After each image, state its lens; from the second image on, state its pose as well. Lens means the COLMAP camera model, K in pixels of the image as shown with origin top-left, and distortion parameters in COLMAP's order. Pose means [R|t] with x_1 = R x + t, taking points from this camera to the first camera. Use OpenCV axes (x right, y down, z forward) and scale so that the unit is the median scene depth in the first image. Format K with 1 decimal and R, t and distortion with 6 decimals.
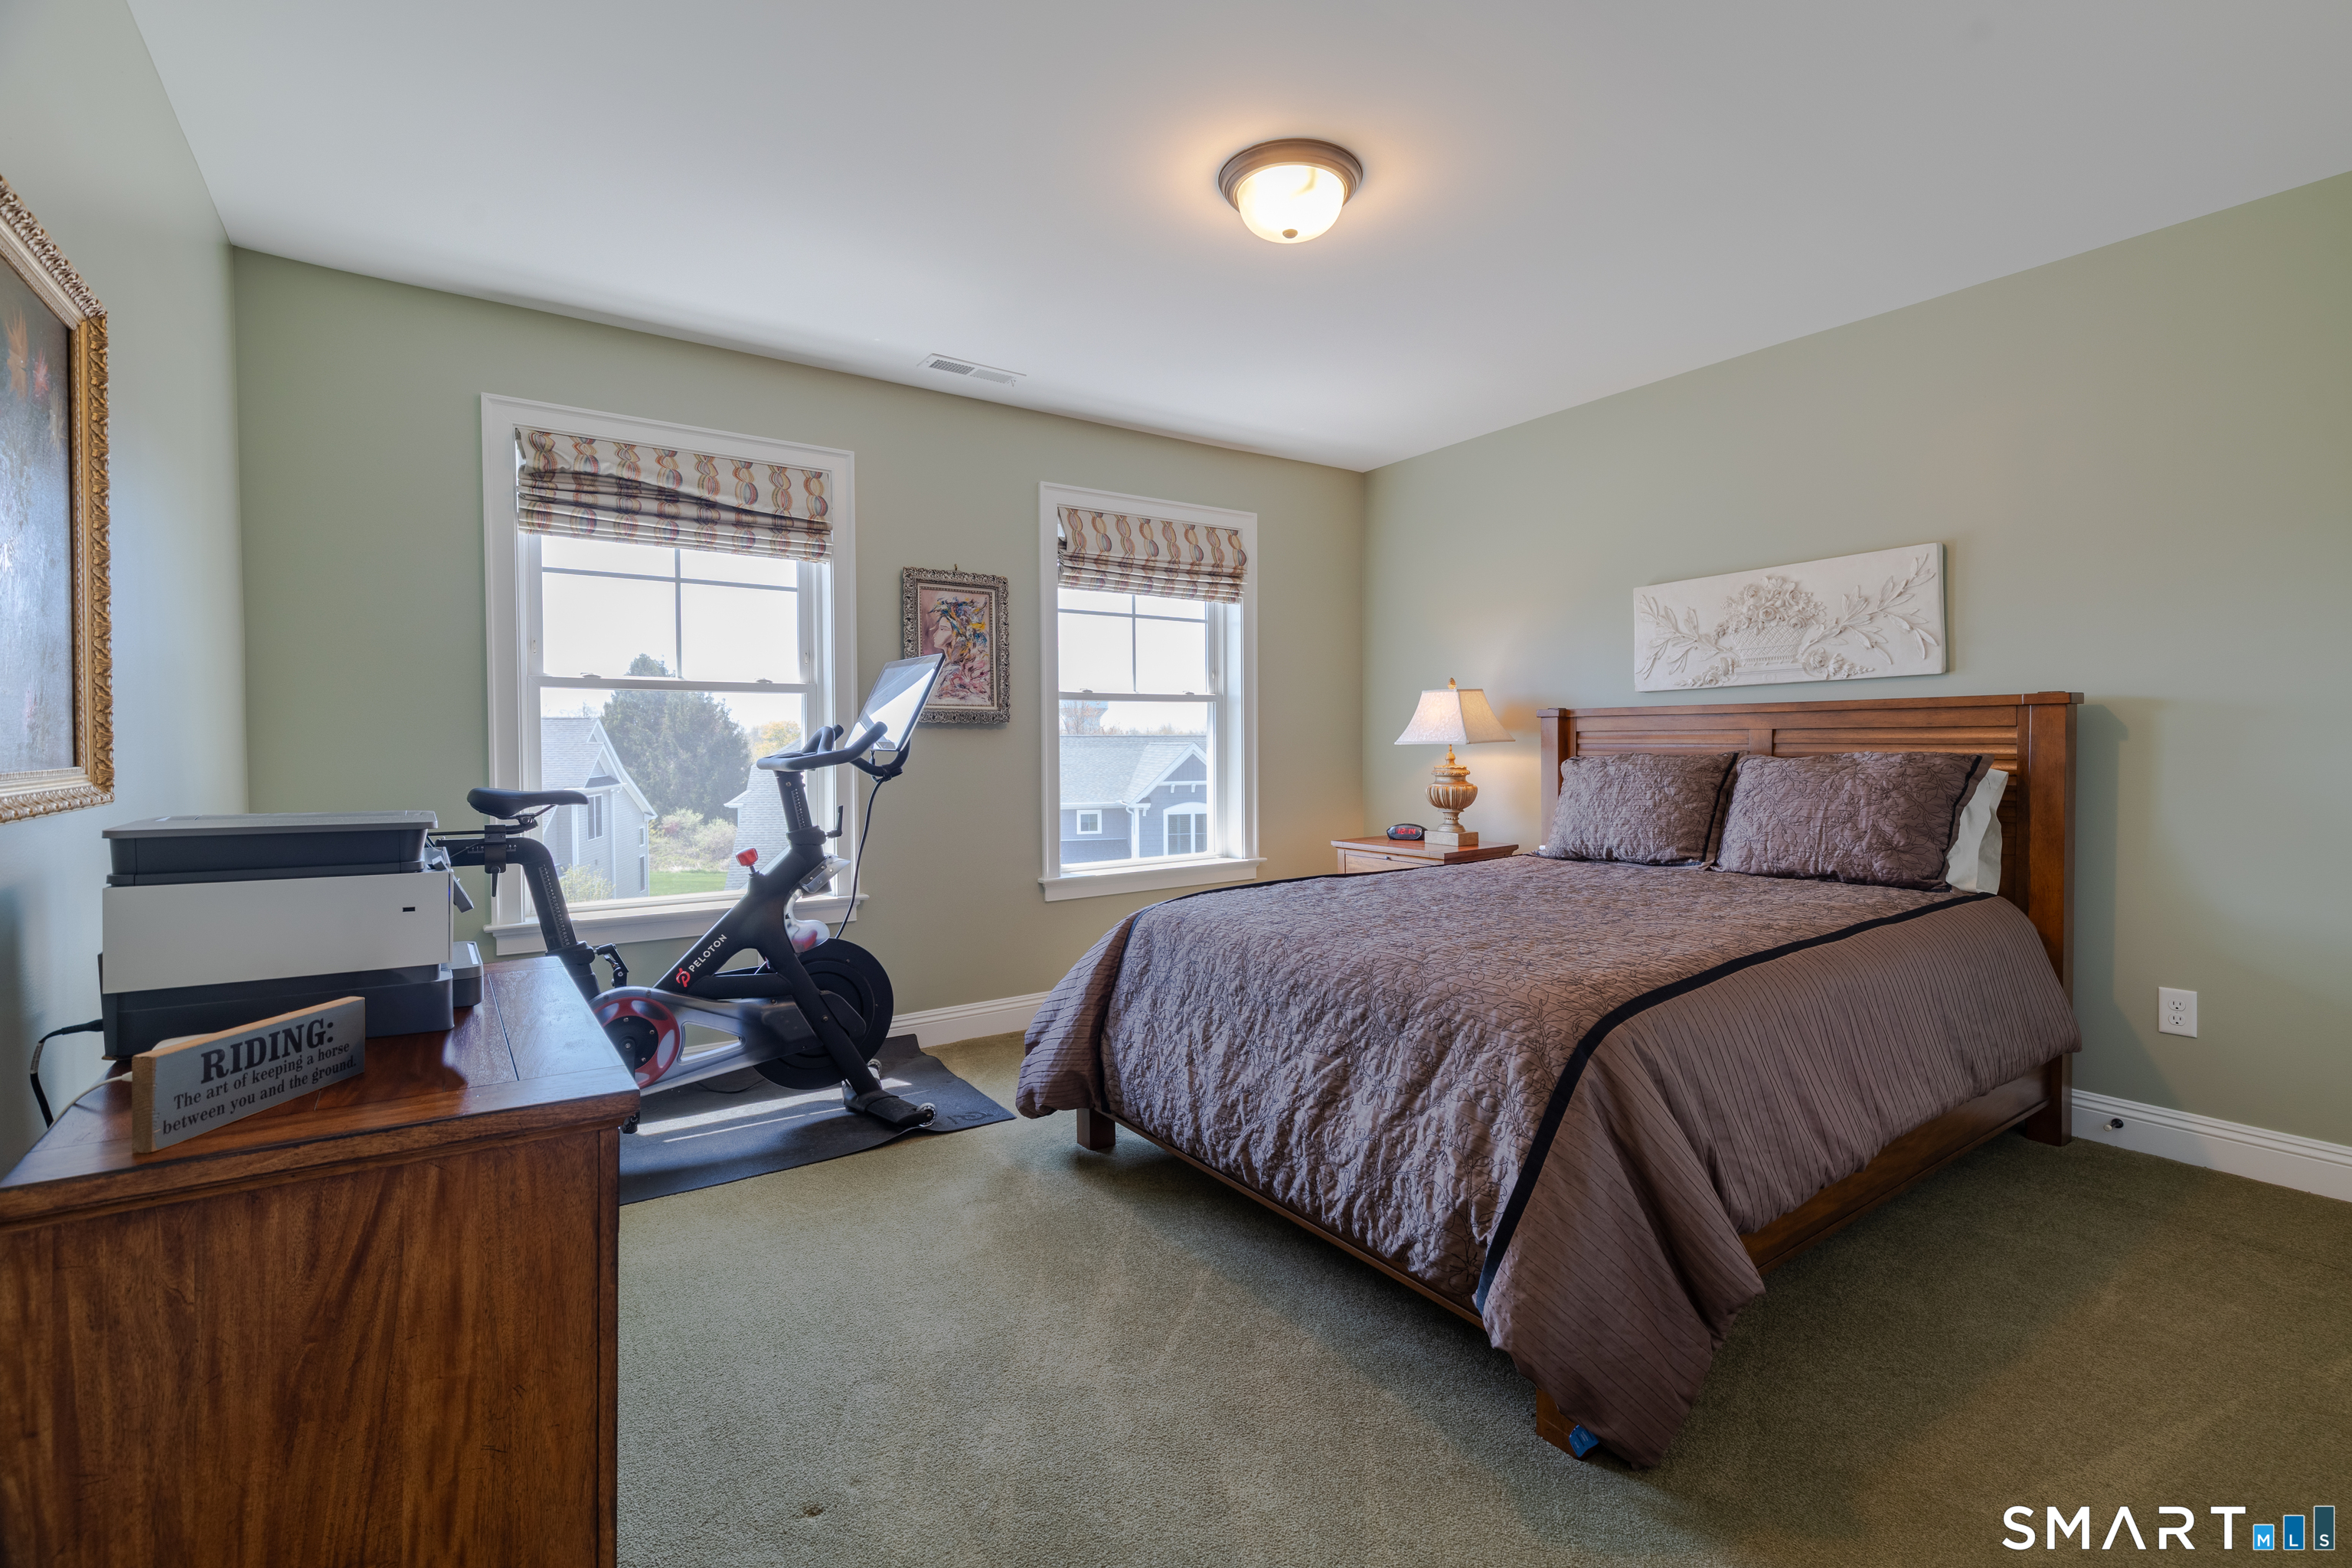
lens RADIAL K [[1055.5, 0, 1178.7], [0, 1055.5, 773.7], [0, 0, 1]] dist [0.008631, -0.000633]
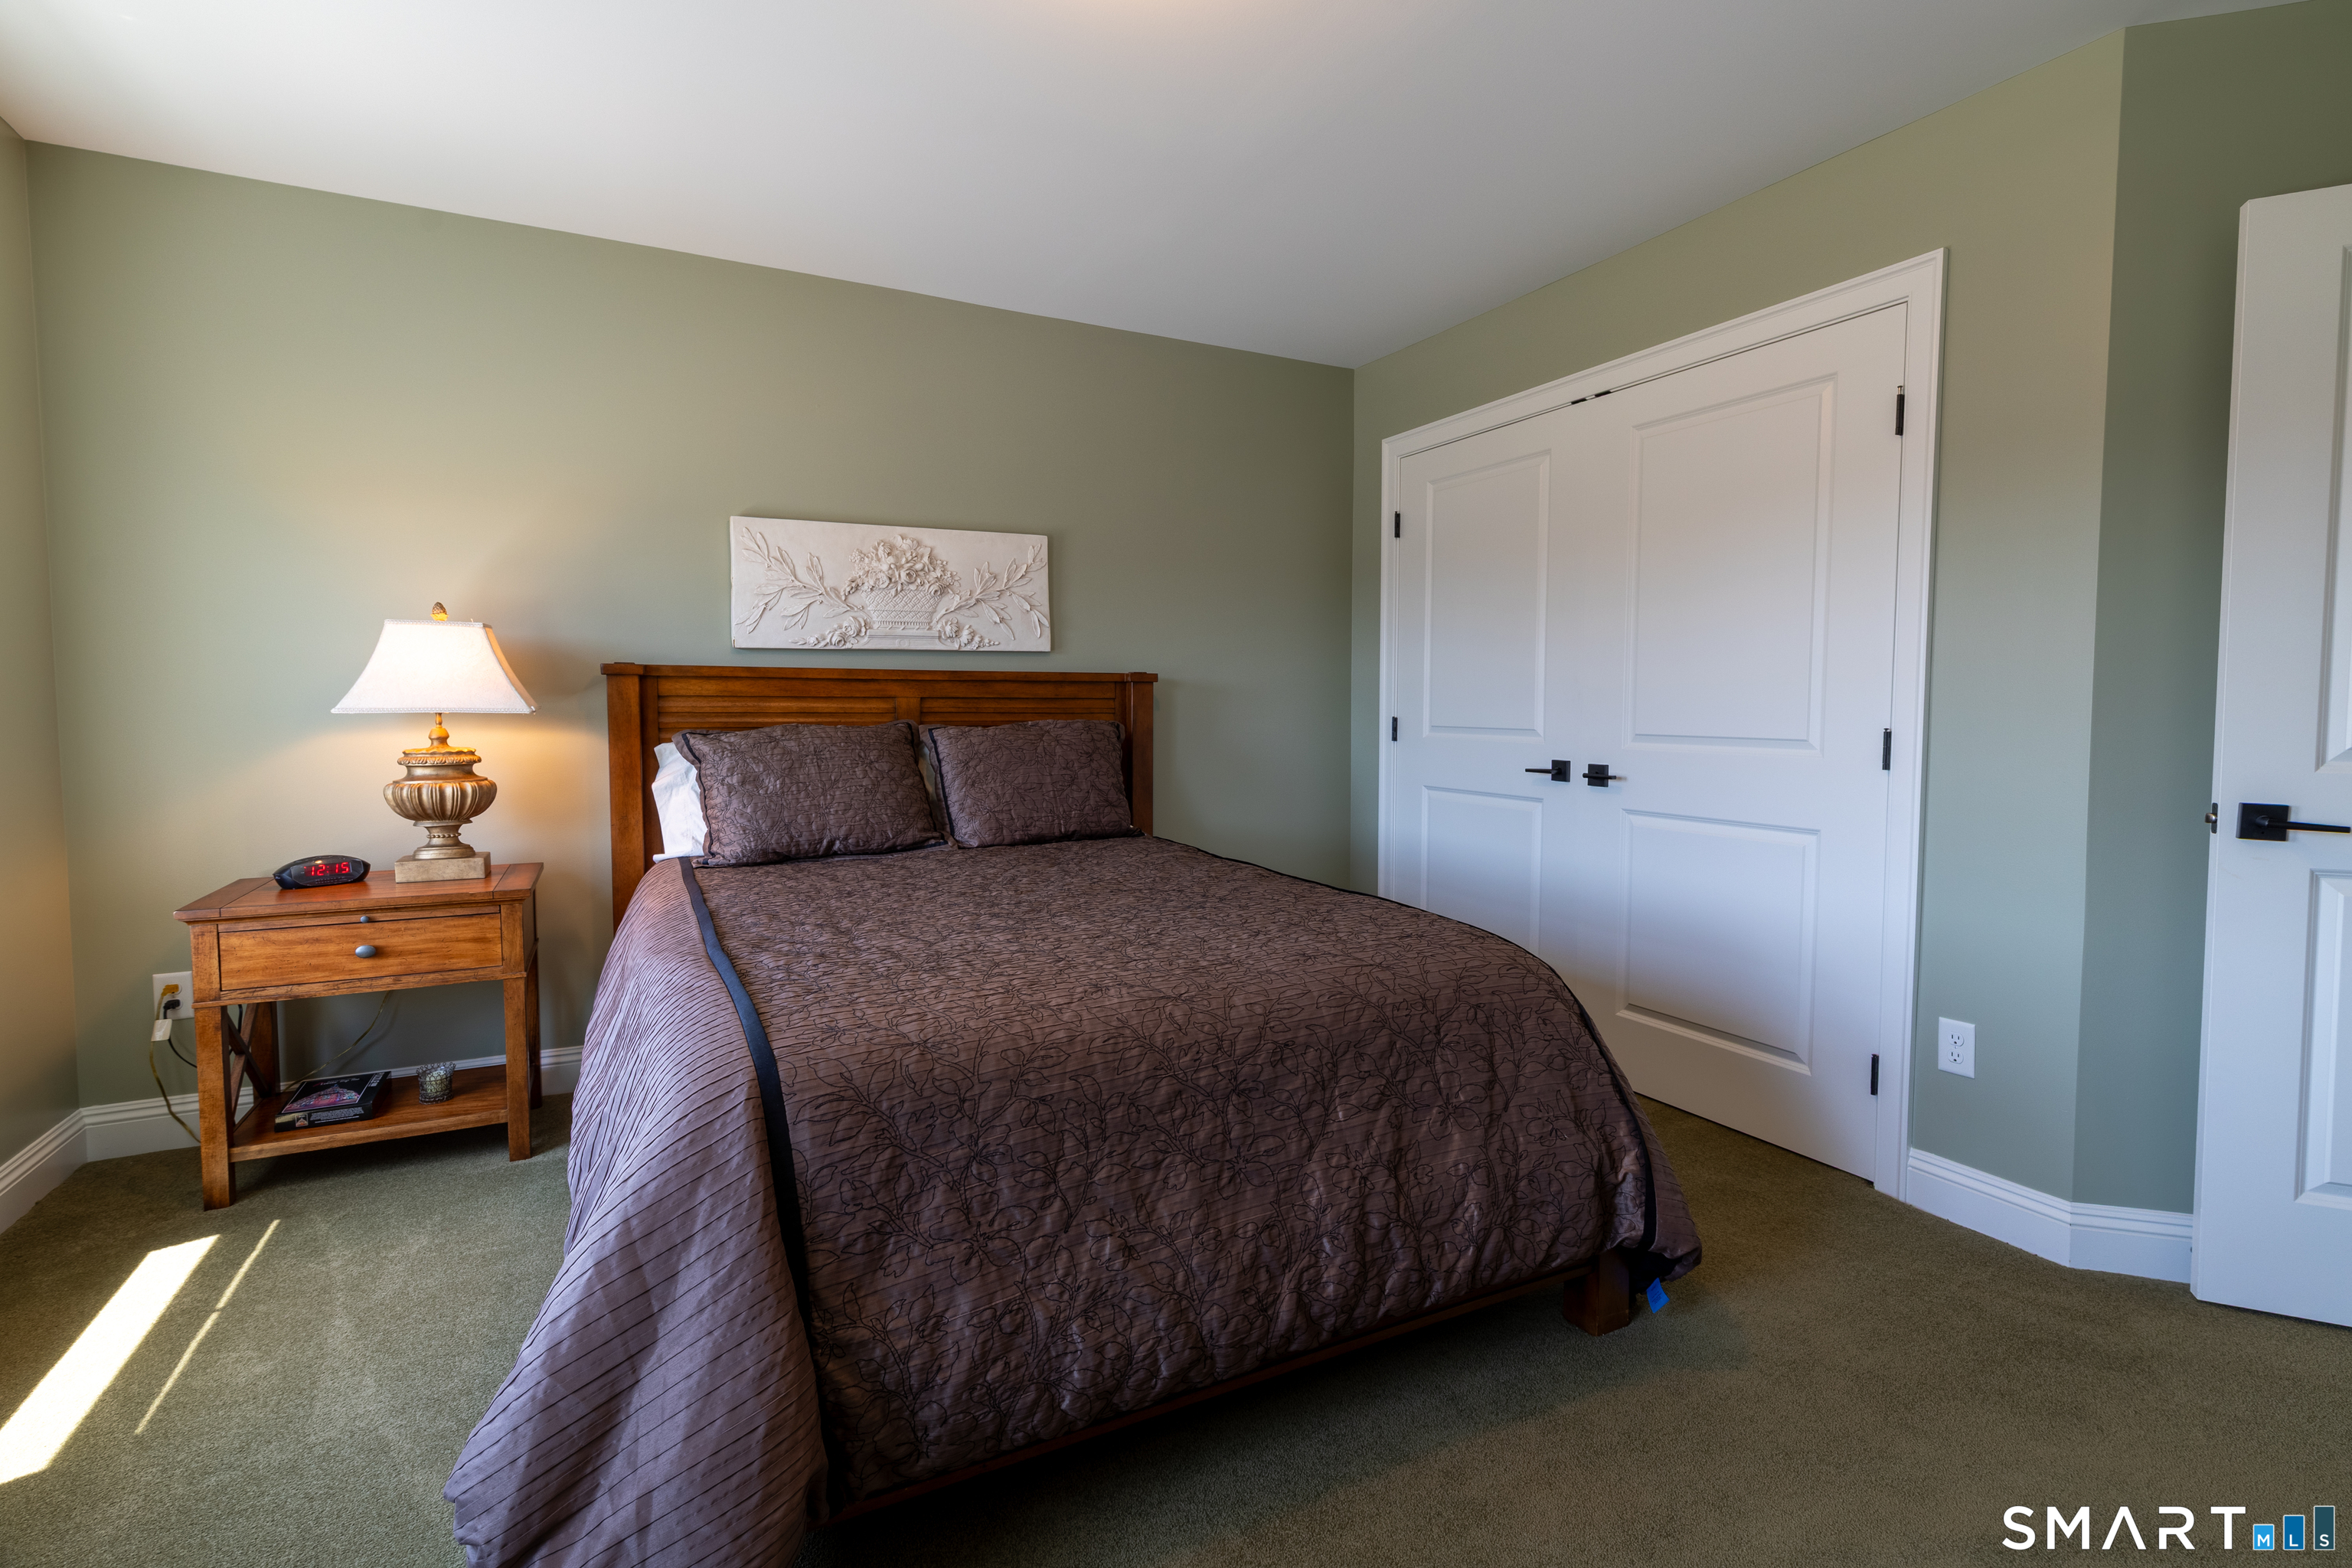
lens RADIAL K [[1112.7, 0, 1176.2], [0, 1112.7, 782.9], [0, 0, 1]] dist [0.004728, 0.000166]
pose [[0.115323, -0.060251, 0.991499, -0.424177], [0.029637, 0.997923, 0.057194, -0.015694], [-0.992886, 0.022789, 0.116869, 0.656688]]
